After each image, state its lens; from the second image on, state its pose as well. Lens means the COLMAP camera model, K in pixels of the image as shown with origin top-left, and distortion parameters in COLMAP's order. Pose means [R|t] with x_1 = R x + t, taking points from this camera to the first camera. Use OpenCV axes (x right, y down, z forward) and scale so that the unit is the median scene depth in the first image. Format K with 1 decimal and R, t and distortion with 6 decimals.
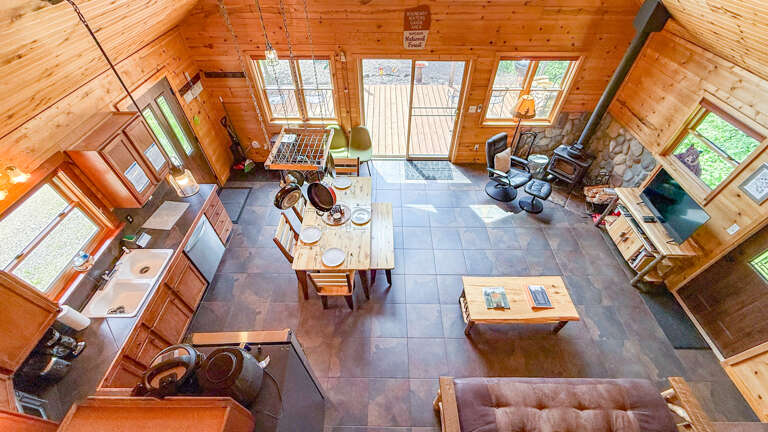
lens RADIAL K [[304.9, 0, 382.0], [0, 304.9, 217.1], [0, 0, 1]] dist [-0.000639, -0.000291]
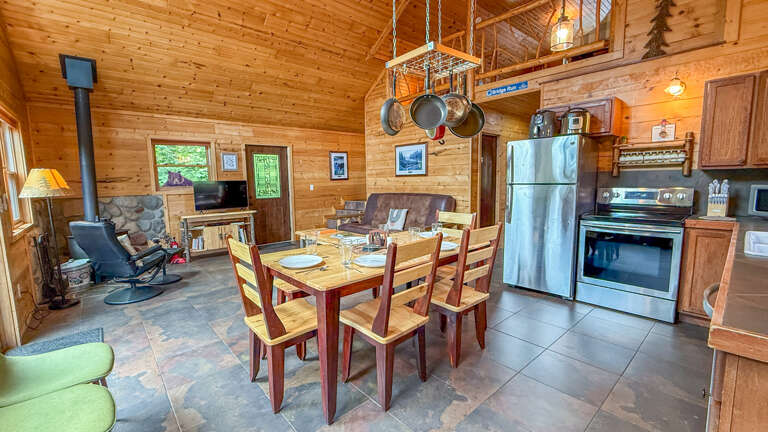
lens RADIAL K [[325.1, 0, 365.3], [0, 325.1, 216.2], [0, 0, 1]] dist [-0.000879, -0.000172]
pose [[-0.653635, -0.072010, 0.753376, -0.502039], [0.563265, 0.618569, 0.547818, -0.344283], [-0.505463, 0.782424, -0.363758, 1.027933]]
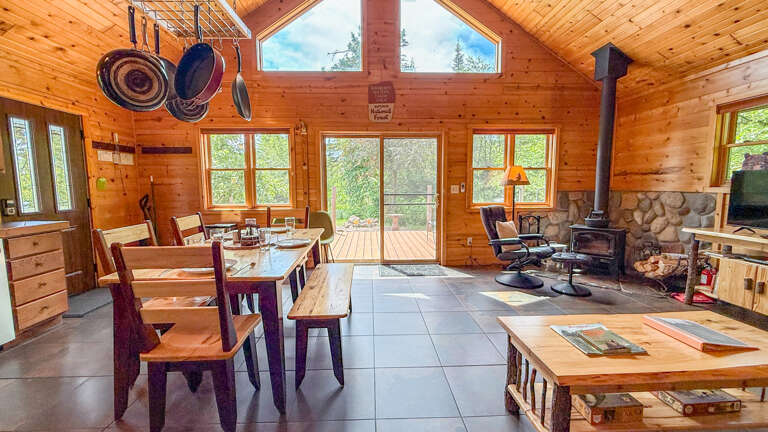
lens RADIAL K [[314.8, 0, 381.7], [0, 314.8, 216.8], [0, 0, 1]] dist [-0.000324, -0.000066]
pose [[0.998850, -0.007862, 0.047288, 0.058918], [0.036853, 0.756804, -0.652602, 0.299381], [-0.030658, 0.653594, 0.756224, 0.445733]]
